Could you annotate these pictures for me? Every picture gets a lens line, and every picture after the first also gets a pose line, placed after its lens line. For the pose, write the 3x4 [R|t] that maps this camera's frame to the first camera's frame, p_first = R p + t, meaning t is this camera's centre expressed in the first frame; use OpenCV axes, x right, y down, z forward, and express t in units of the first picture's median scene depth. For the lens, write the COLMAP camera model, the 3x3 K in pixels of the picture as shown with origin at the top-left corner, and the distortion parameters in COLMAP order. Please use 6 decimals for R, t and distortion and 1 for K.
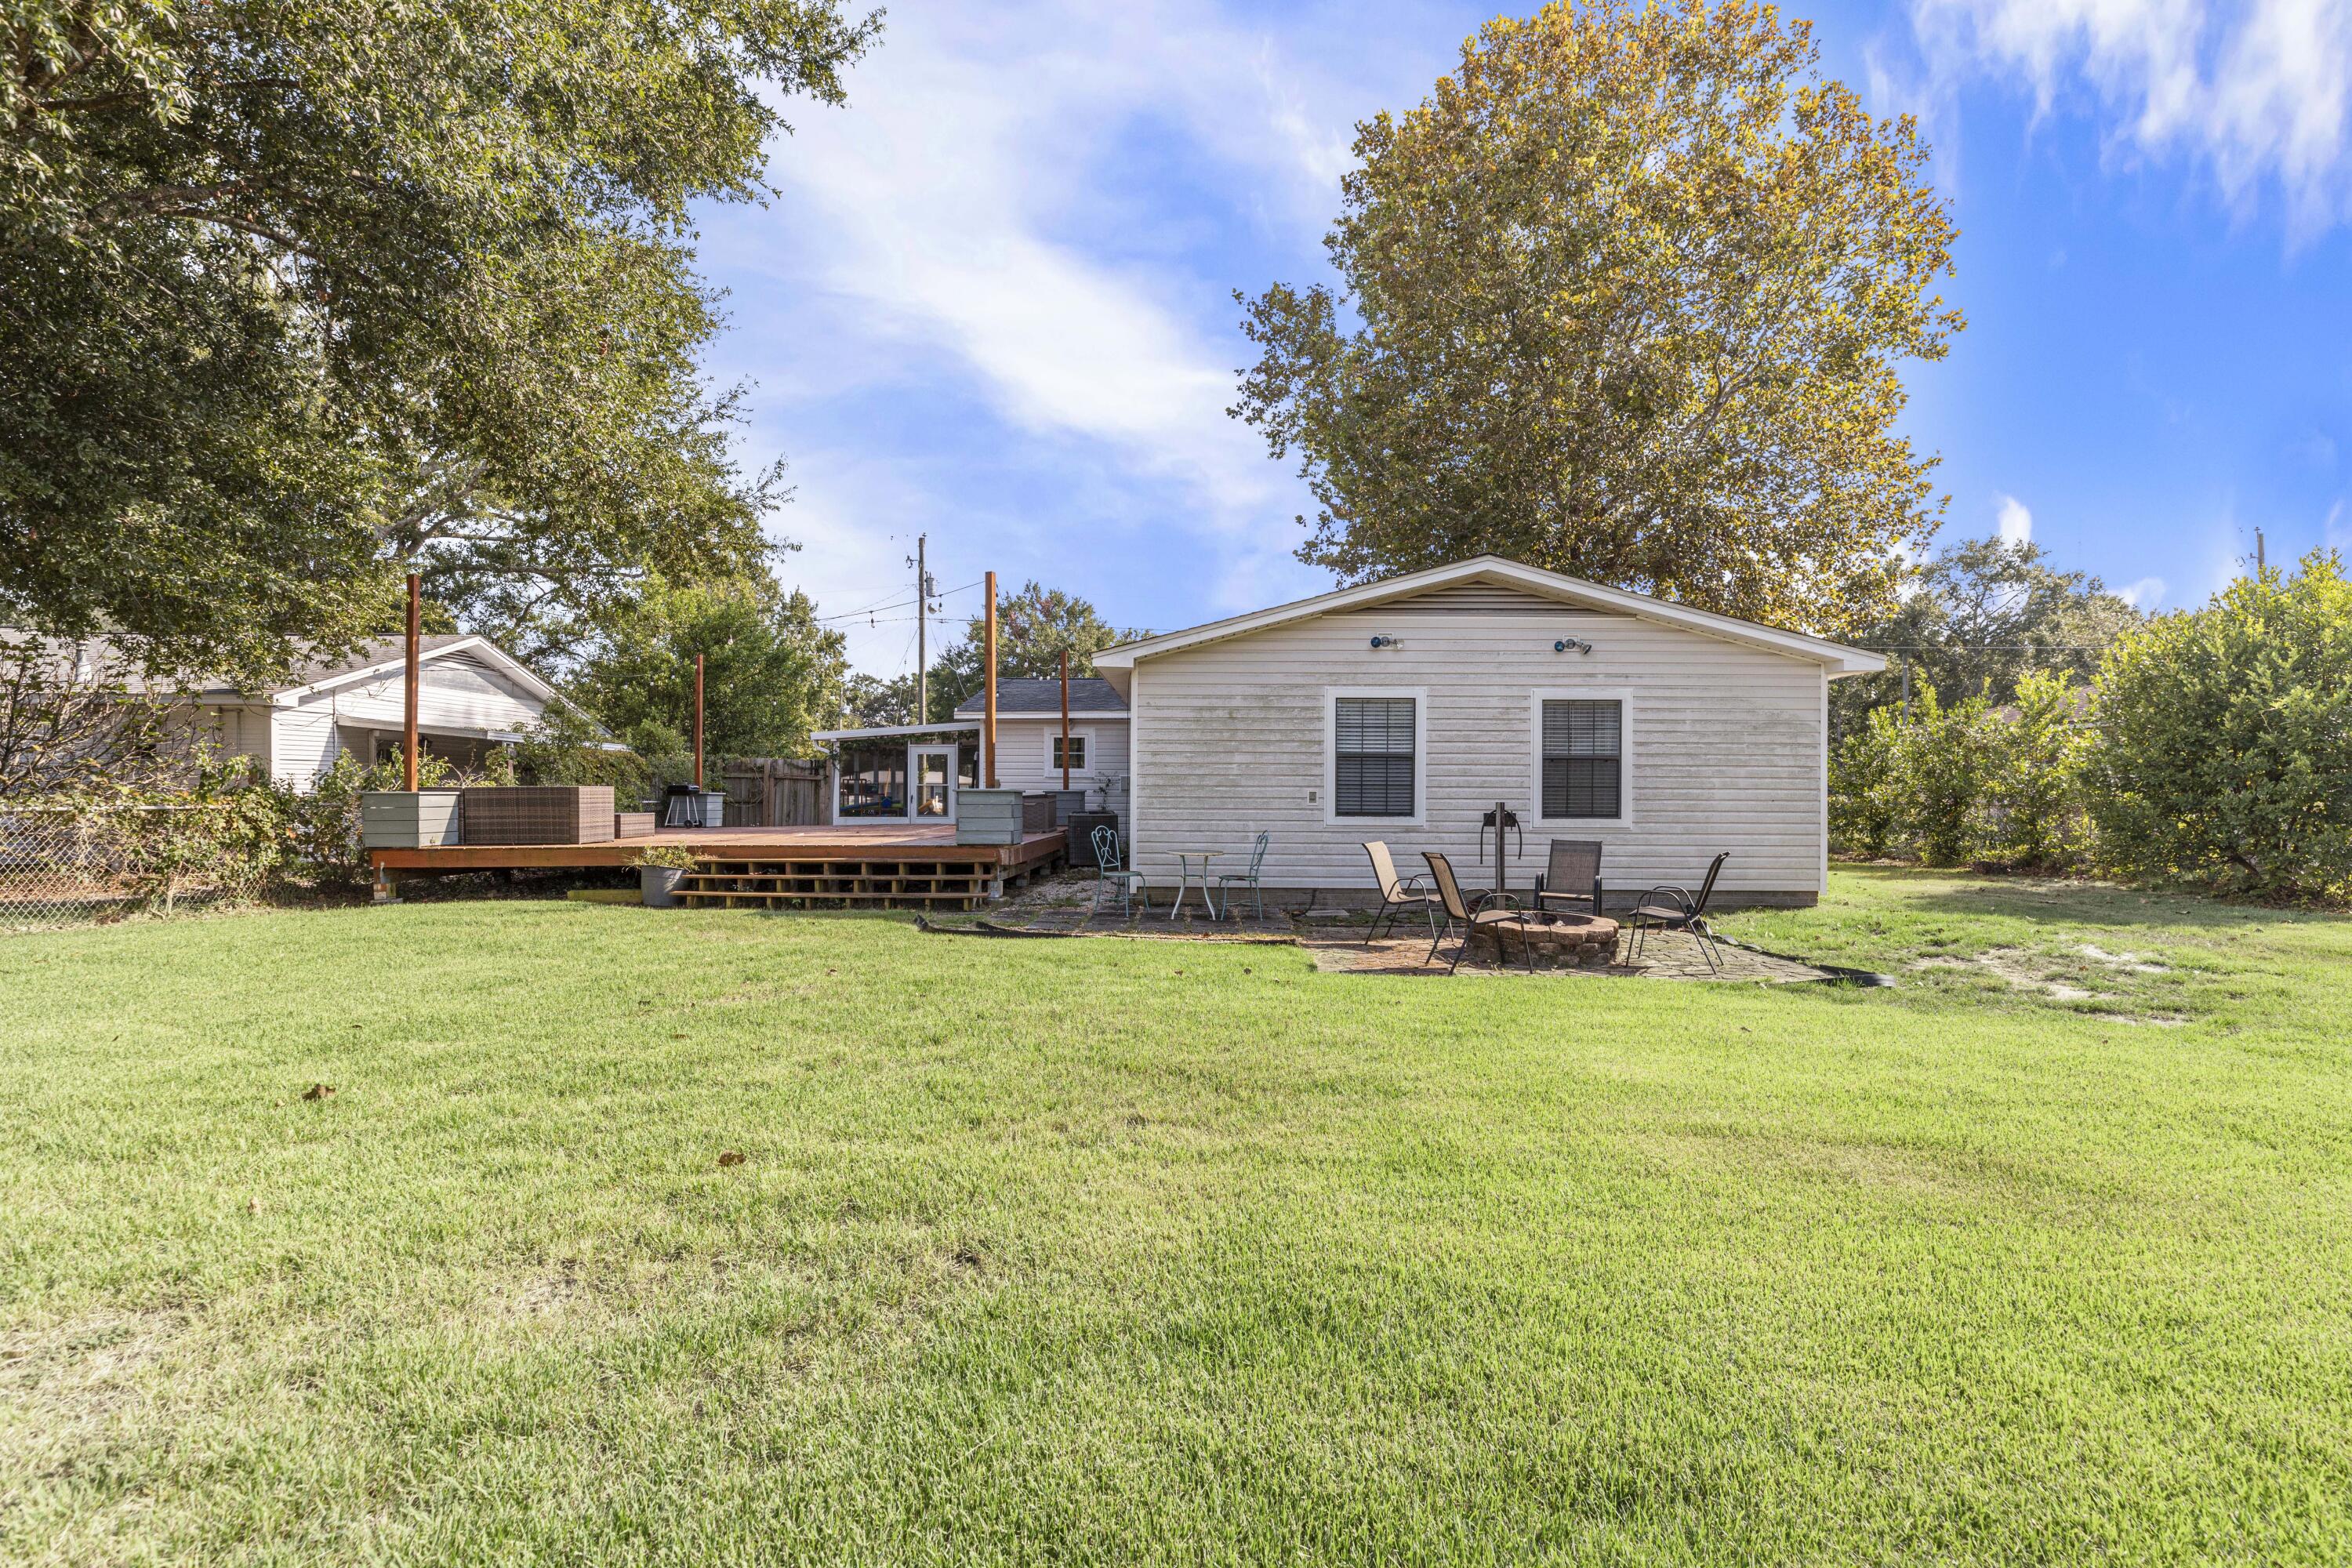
lens RADIAL K [[1088.8, 0, 1169.6], [0, 1088.8, 793.1], [0, 0, 1]] dist [-0.002665, -0.000453]
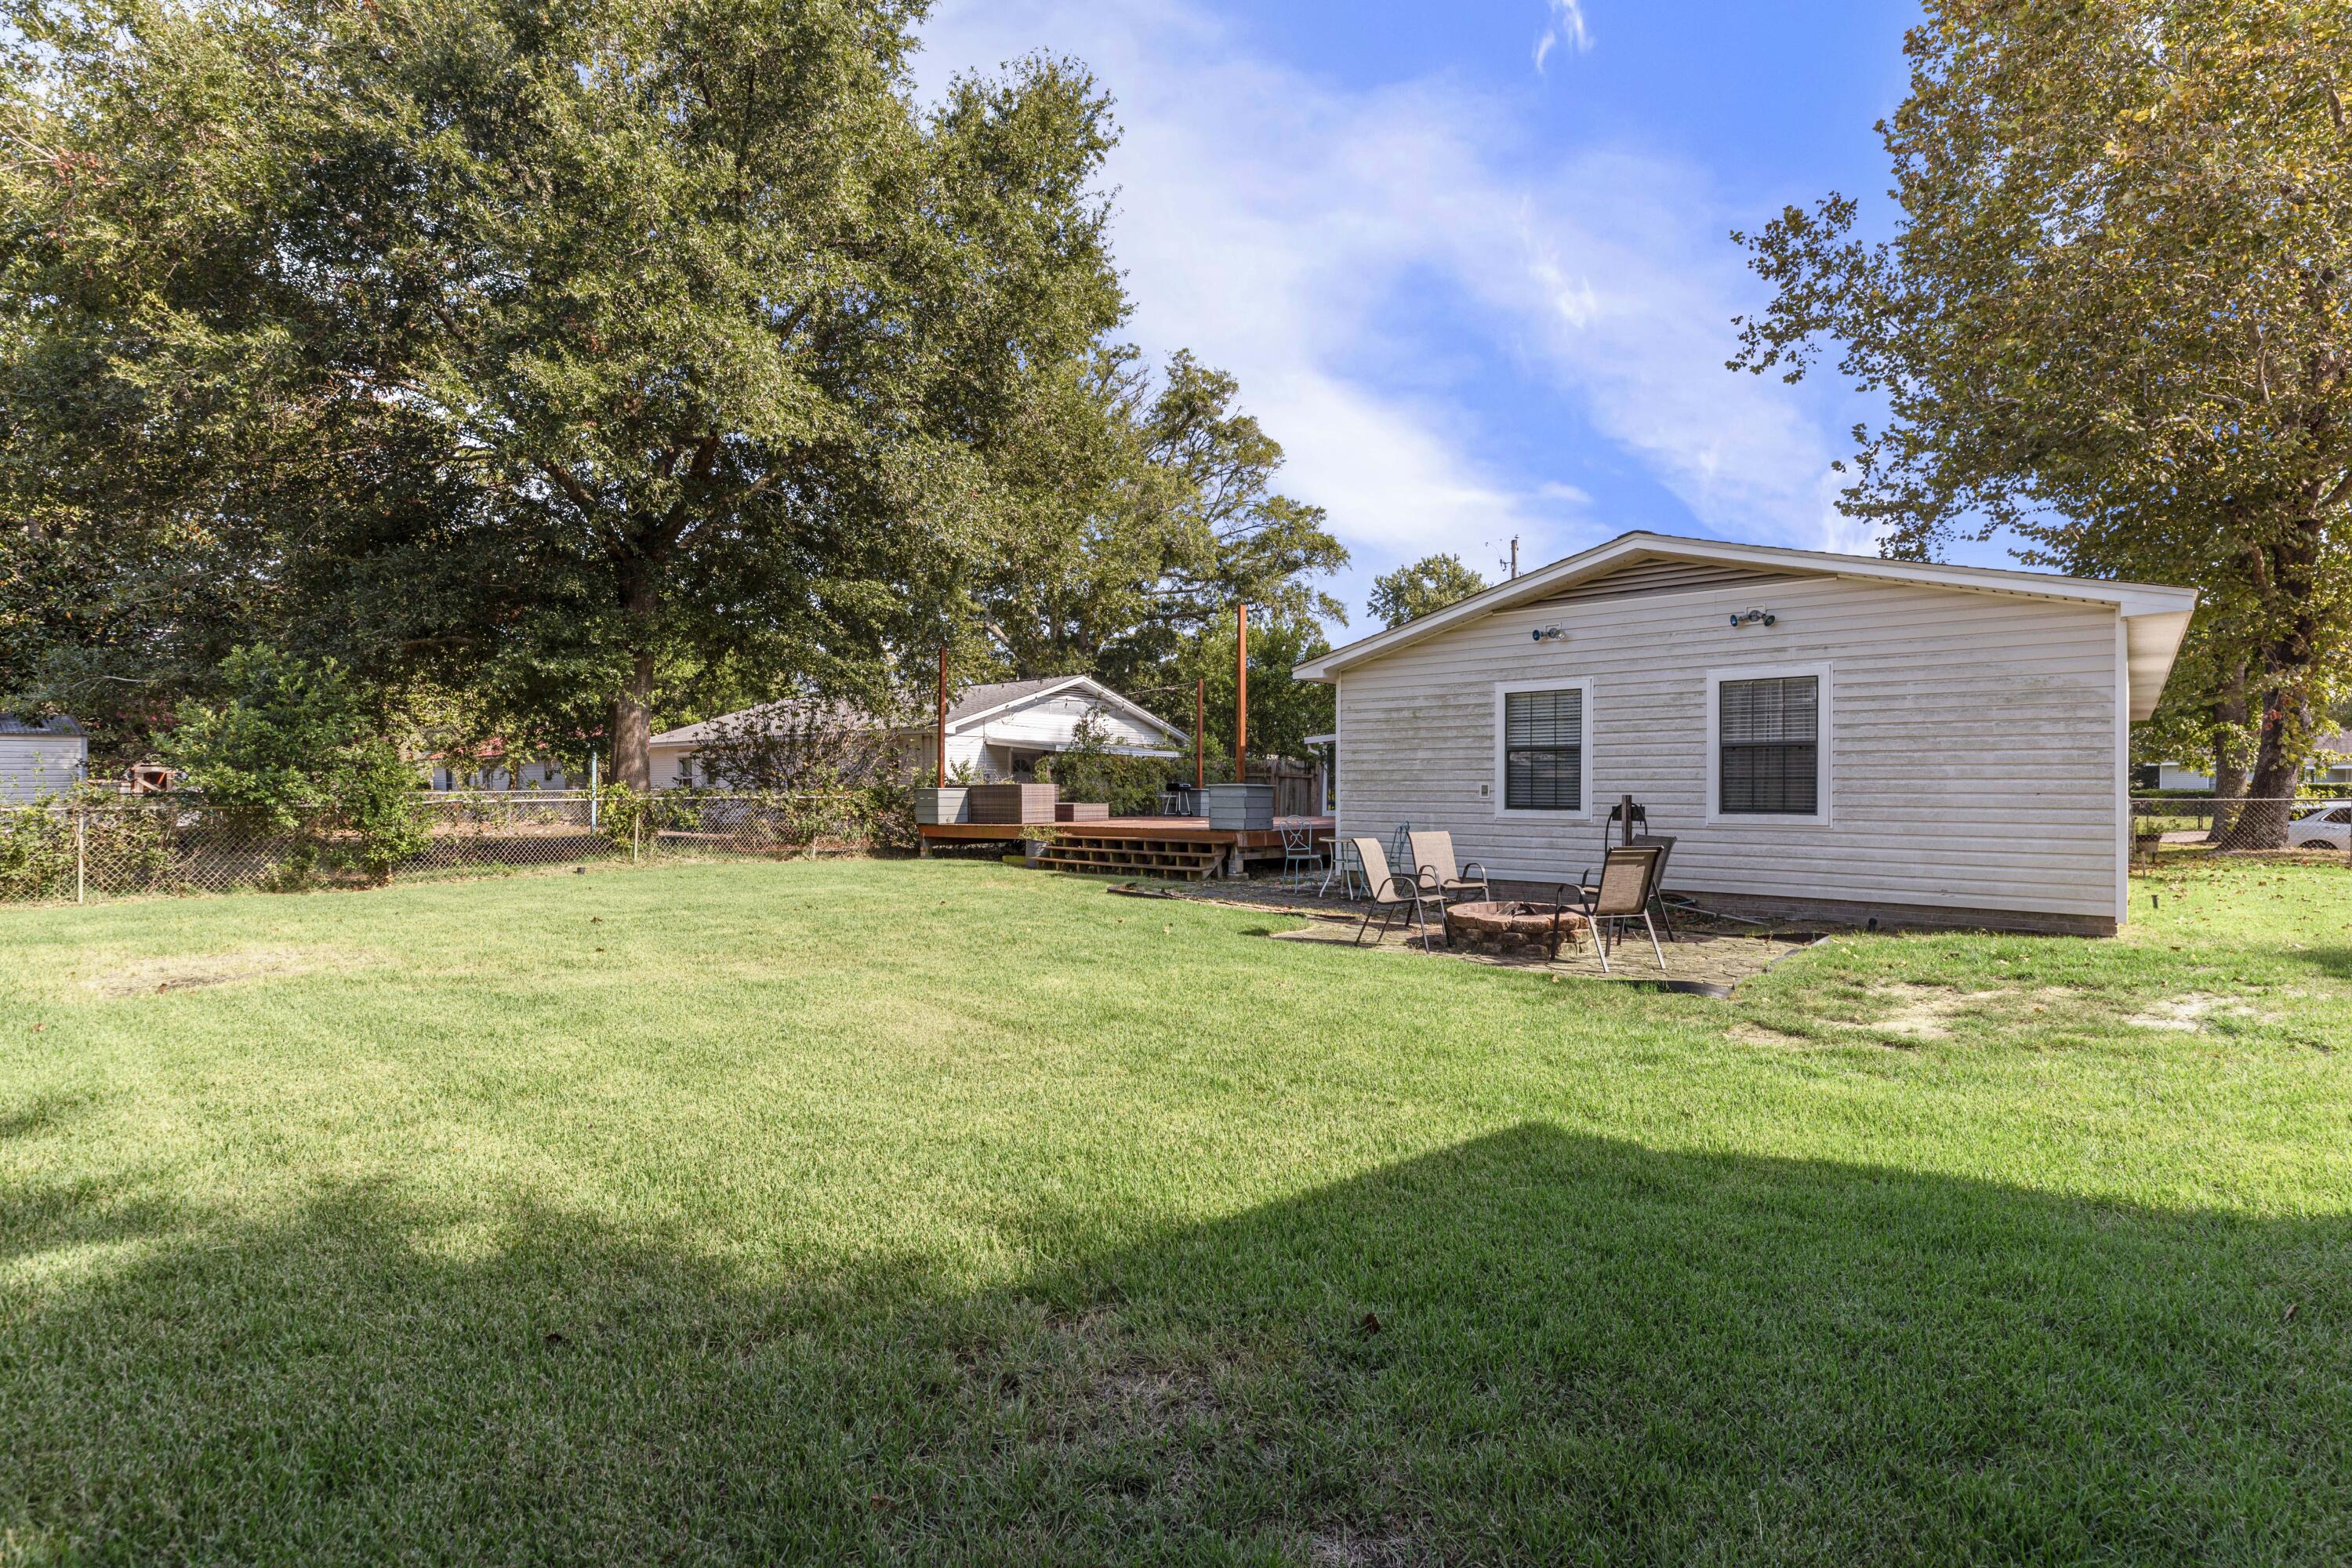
lens RADIAL K [[1088.8, 0, 1160.5], [0, 1088.8, 779.4], [0, 0, 1]] dist [-0.002665, -0.000453]
pose [[0.764162, -0.008745, -0.644966, 0.563116], [0.002485, 0.999941, -0.010614, 0.003371], [0.645020, 0.006508, 0.764138, 0.015690]]
